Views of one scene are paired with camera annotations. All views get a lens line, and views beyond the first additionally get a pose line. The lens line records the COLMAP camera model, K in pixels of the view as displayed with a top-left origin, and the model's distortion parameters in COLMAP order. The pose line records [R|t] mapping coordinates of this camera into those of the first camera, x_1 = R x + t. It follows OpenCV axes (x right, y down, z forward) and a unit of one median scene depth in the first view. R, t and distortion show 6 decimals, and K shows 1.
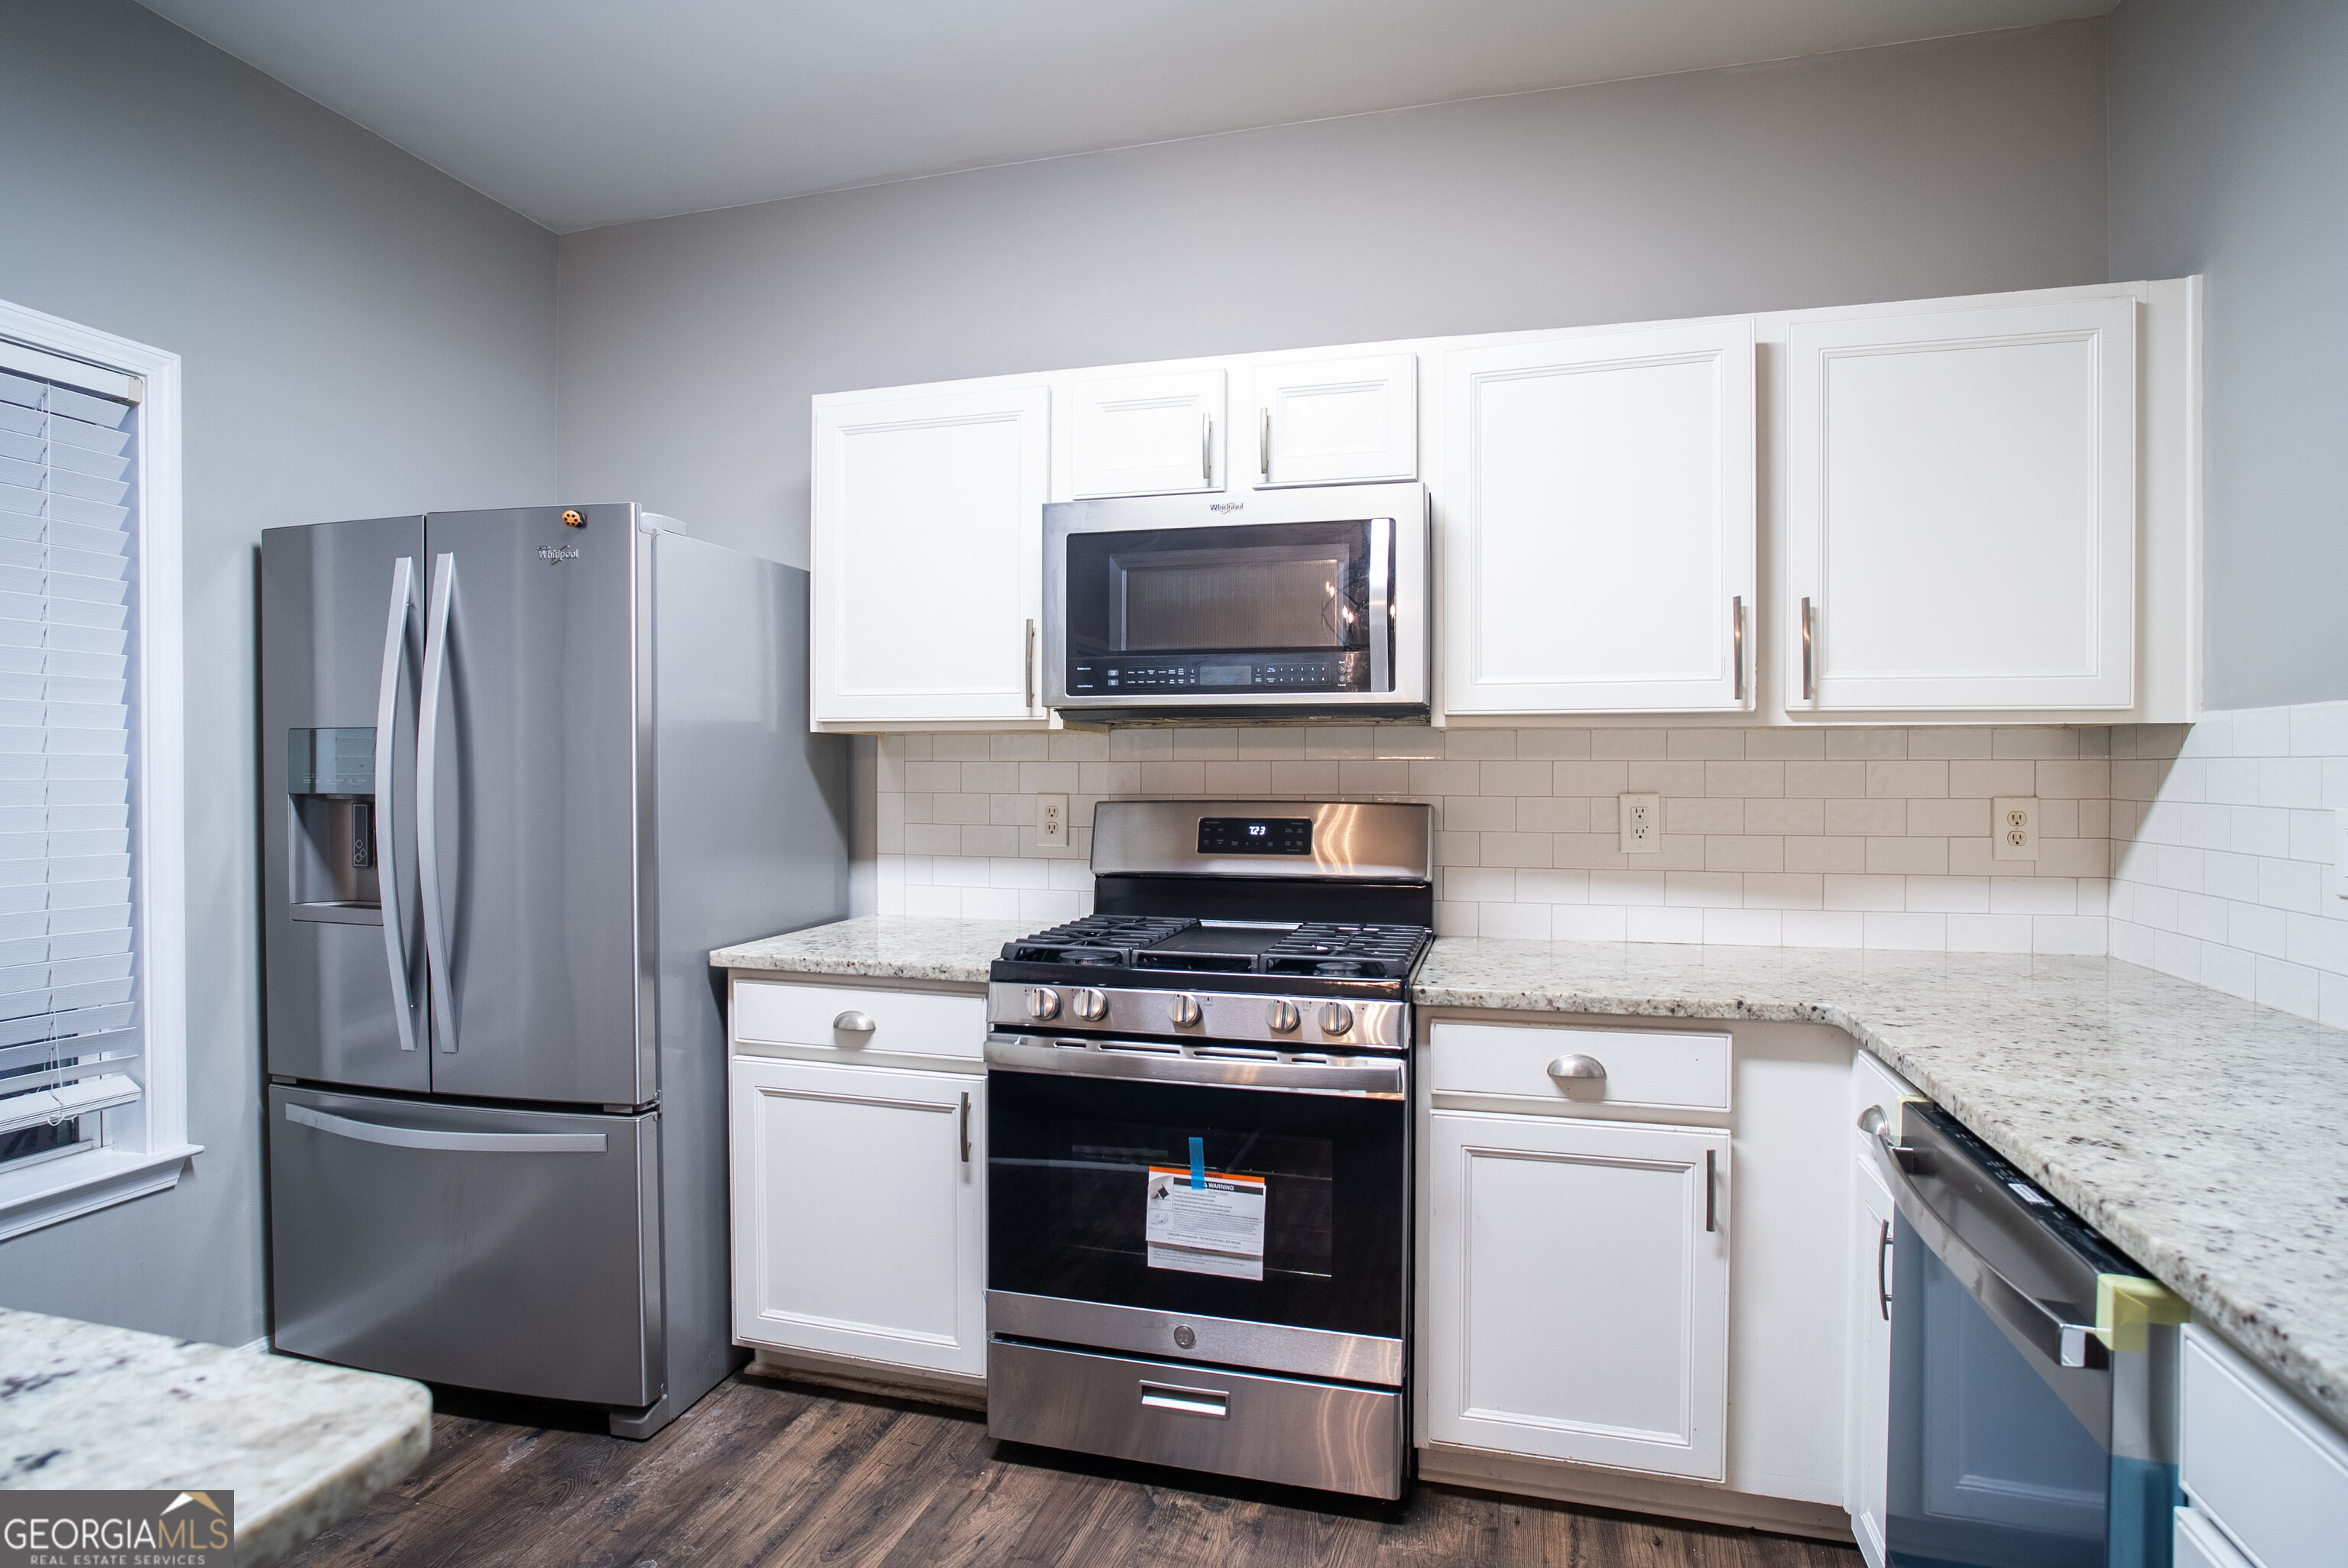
lens RADIAL K [[1219.9, 0, 1175.5], [0, 1219.9, 778.8], [0, 0, 1]] dist [-0.036659, 0.008043]
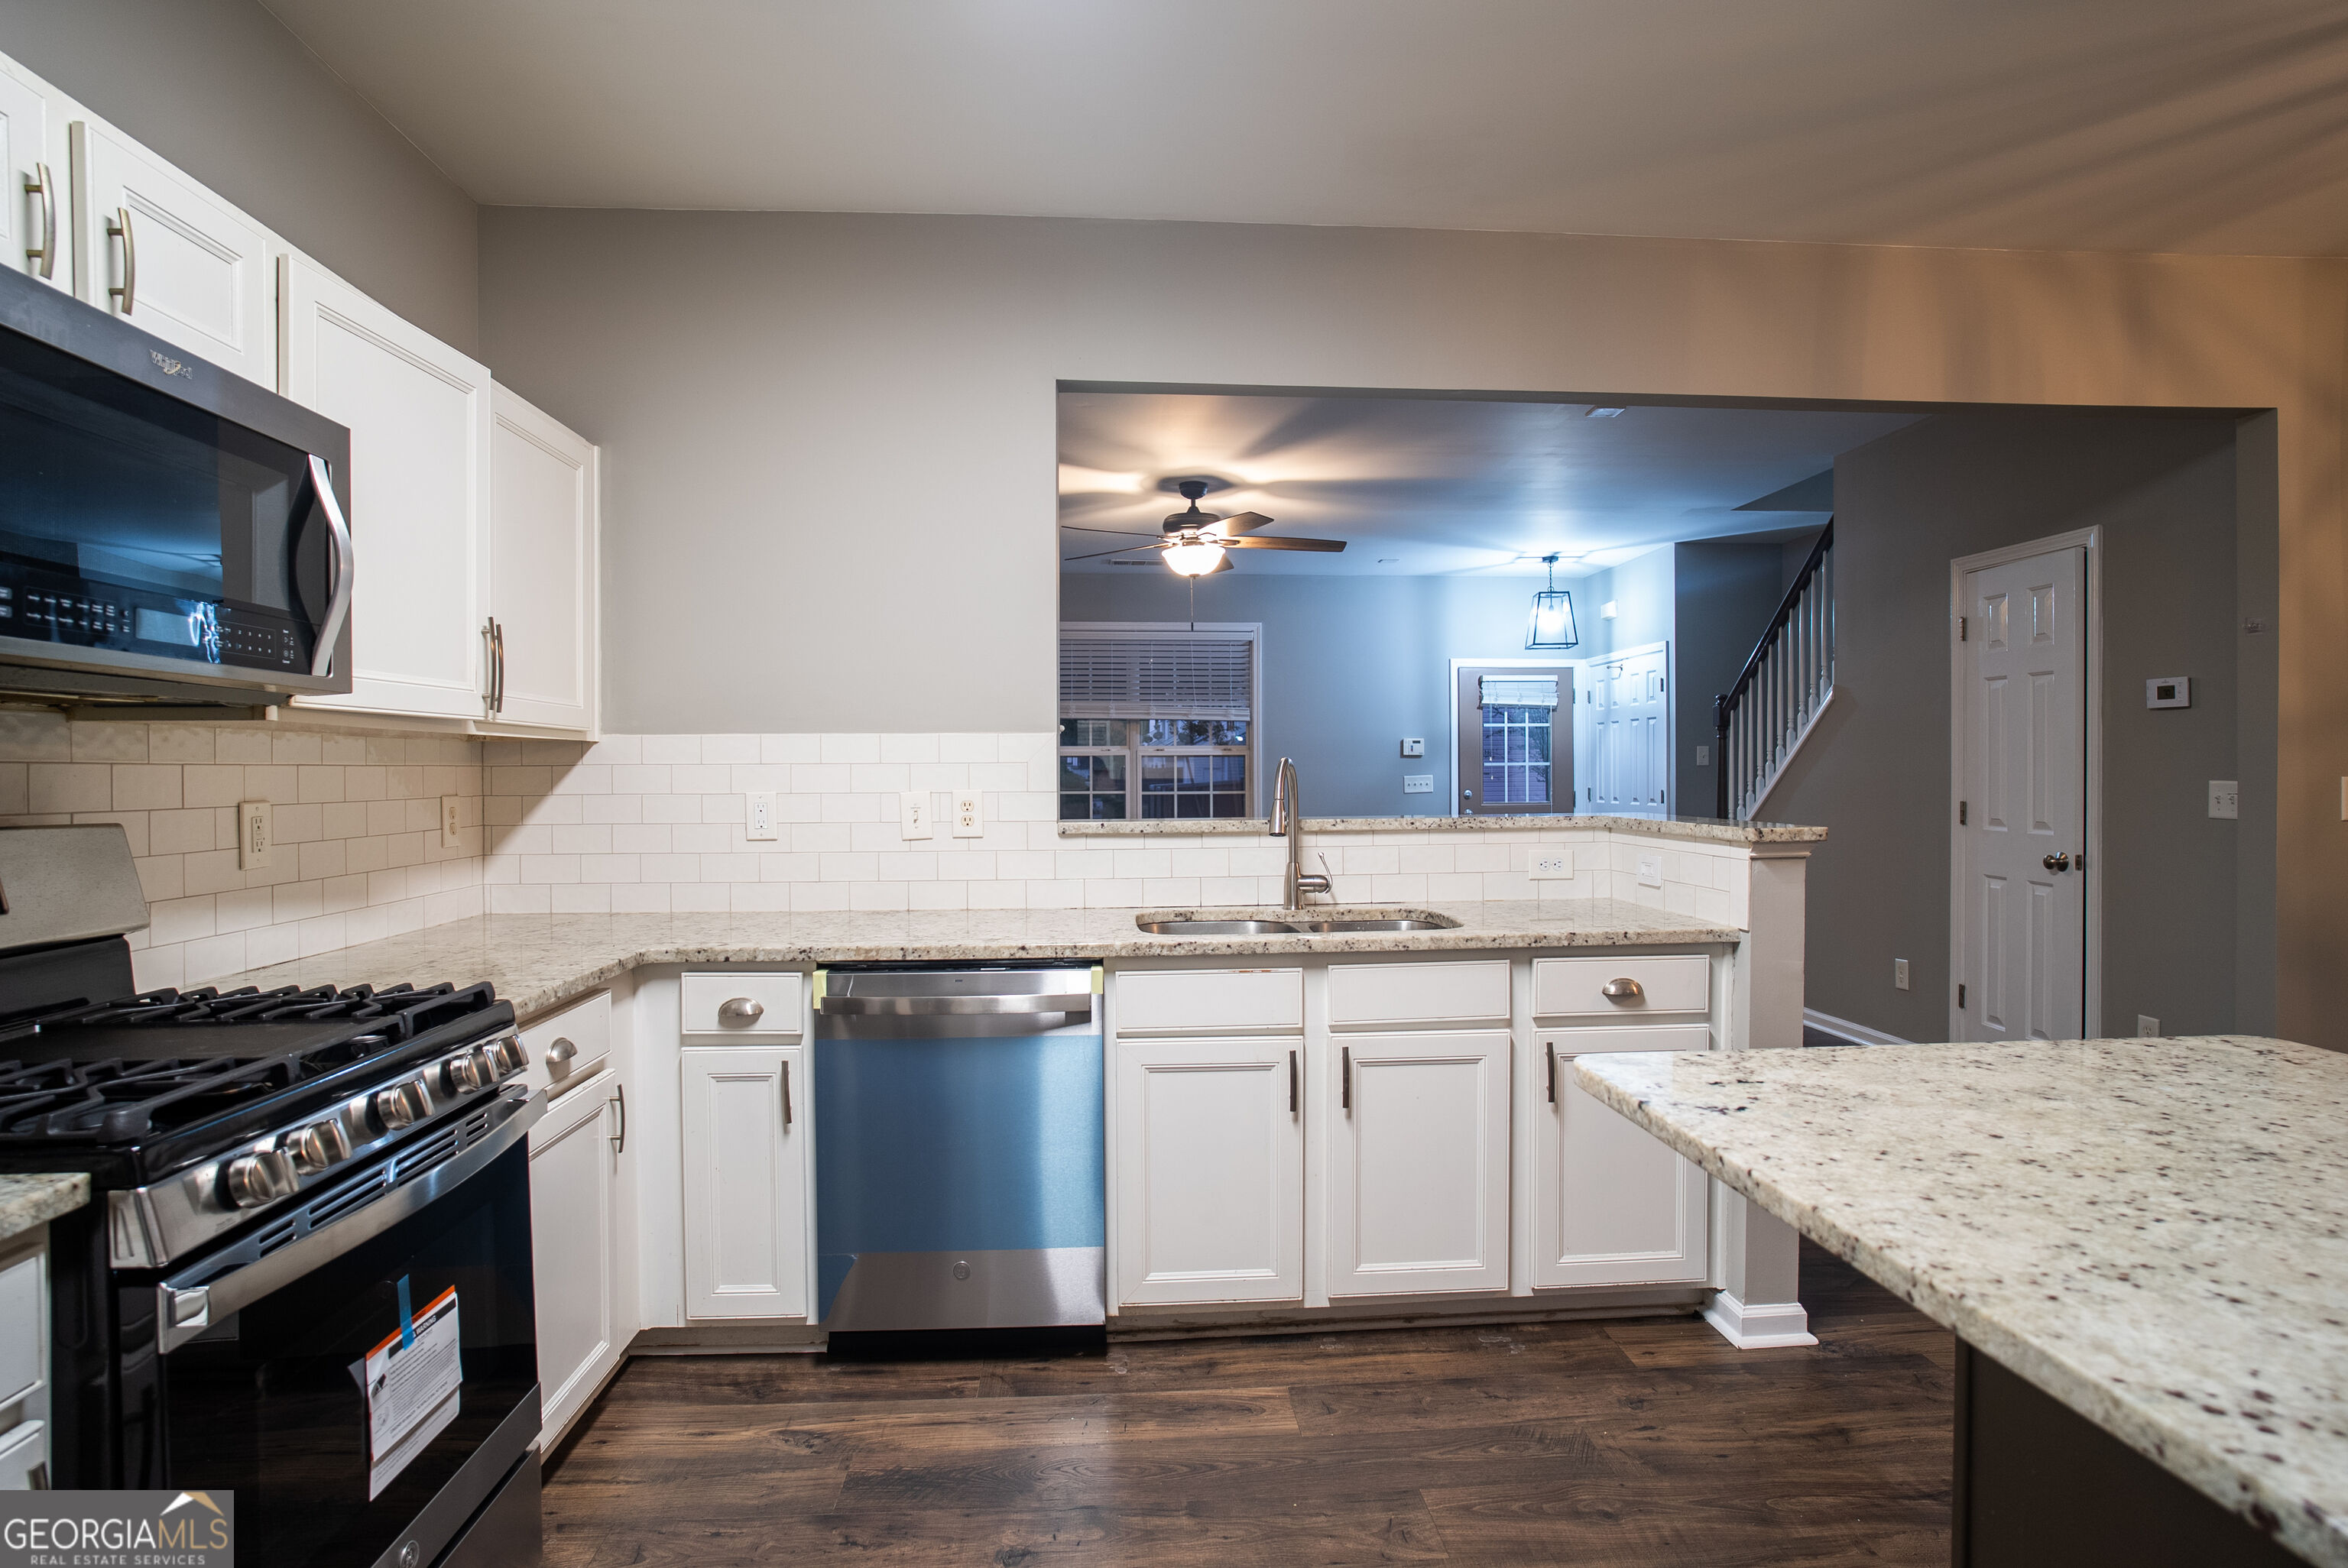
lens RADIAL K [[1219.9, 0, 1181.9], [0, 1219.9, 781.7], [0, 0, 1]] dist [-0.036659, 0.008043]
pose [[-0.334273, -0.007863, 0.942443, -1.795730], [0.013112, 0.999830, 0.012992, -0.013247], [-0.942385, 0.016700, -0.334113, 1.755188]]
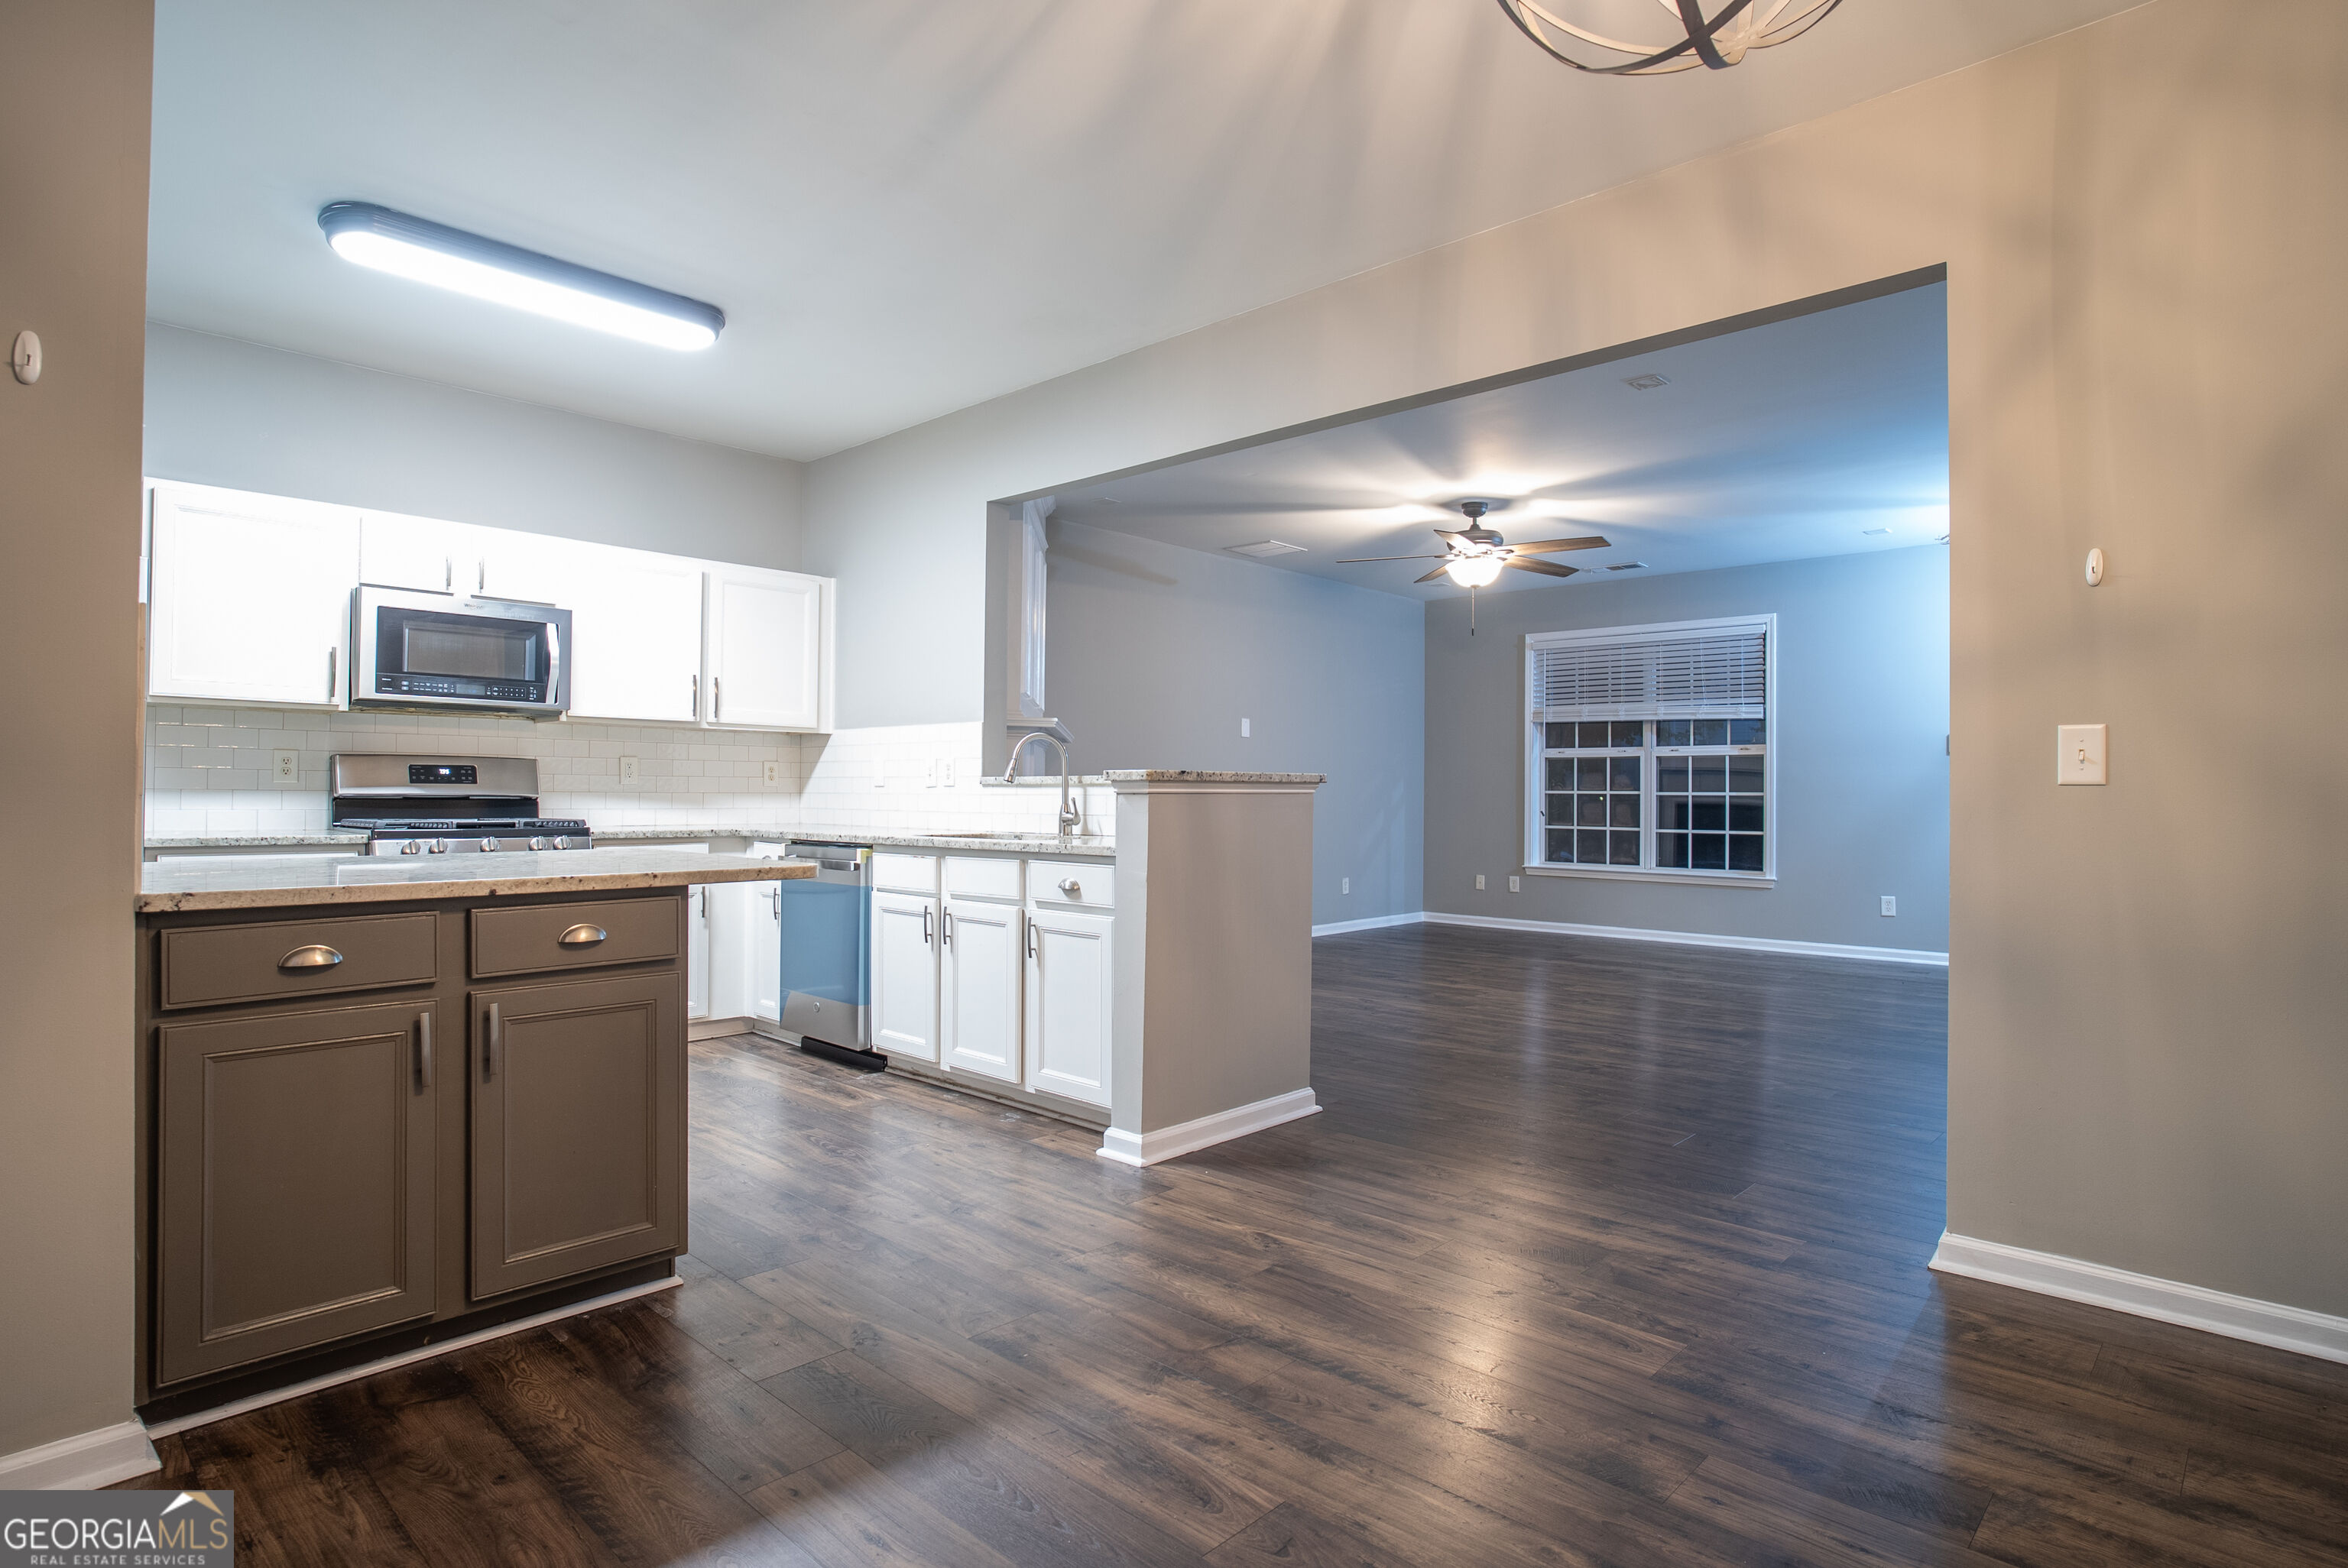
lens RADIAL K [[1219.9, 0, 1177.6], [0, 1219.9, 773.1], [0, 0, 1]] dist [-0.036659, 0.008043]
pose [[0.464730, 0.017375, 0.885282, -2.895422], [0.000285, 0.999804, -0.019773, 0.227201], [-0.885453, 0.009442, 0.464634, -2.345524]]
